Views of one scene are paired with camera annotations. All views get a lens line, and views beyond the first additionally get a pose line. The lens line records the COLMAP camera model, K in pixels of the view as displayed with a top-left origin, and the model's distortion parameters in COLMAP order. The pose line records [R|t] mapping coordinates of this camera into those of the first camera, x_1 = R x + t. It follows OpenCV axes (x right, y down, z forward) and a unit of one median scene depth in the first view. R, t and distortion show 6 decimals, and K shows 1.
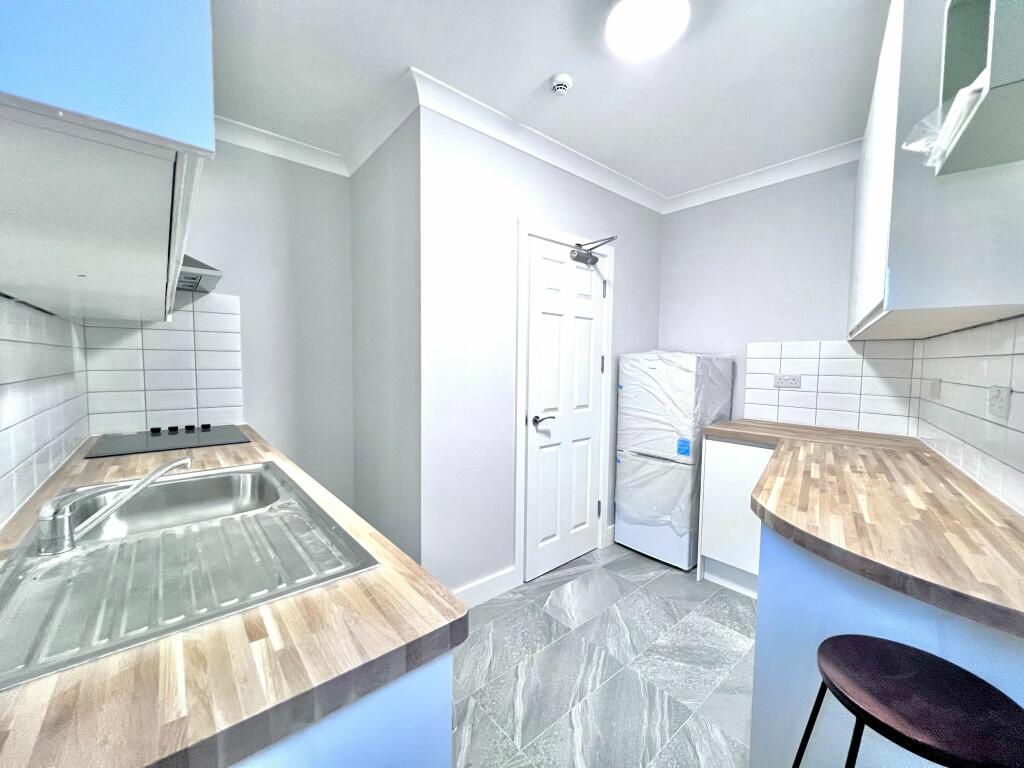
lens RADIAL K [[407.3, 0, 512.0], [0, 407.3, 386.5], [0, 0, 1]] dist [-0.002081, -0.000124]
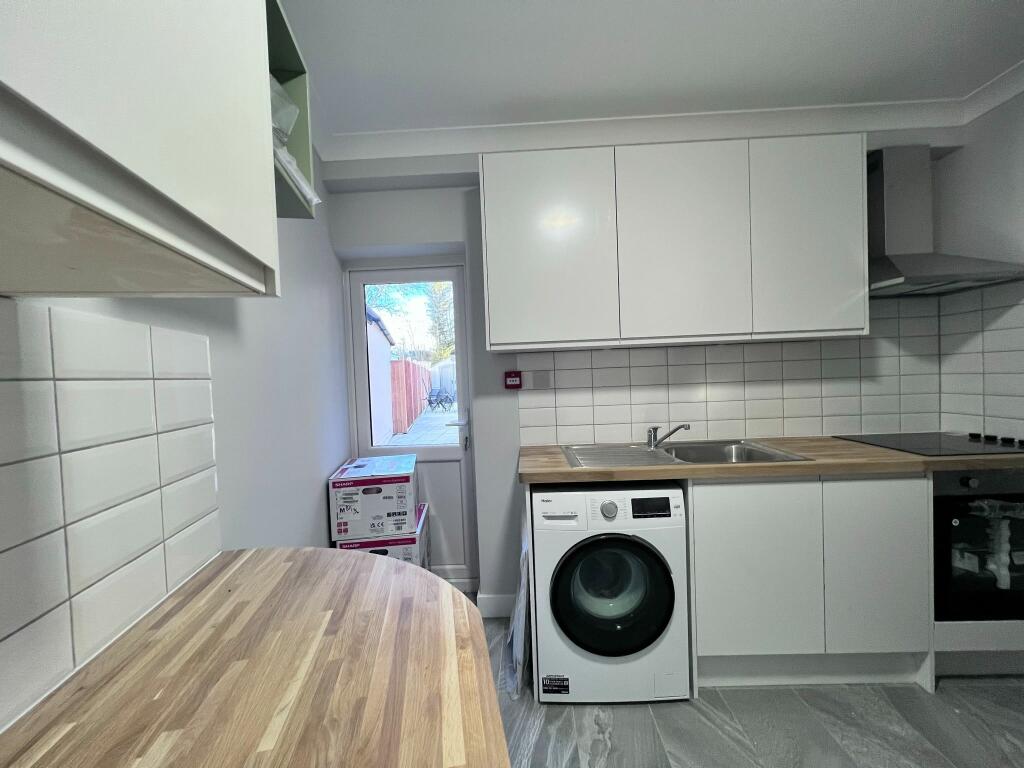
lens RADIAL K [[407.3, 0, 512.0], [0, 407.3, 386.5], [0, 0, 1]] dist [-0.002081, -0.000124]
pose [[-0.671481, 0.036445, -0.740125, 1.085658], [-0.014297, 0.997967, 0.062112, -0.101926], [0.740884, 0.052289, -0.669594, 1.565042]]
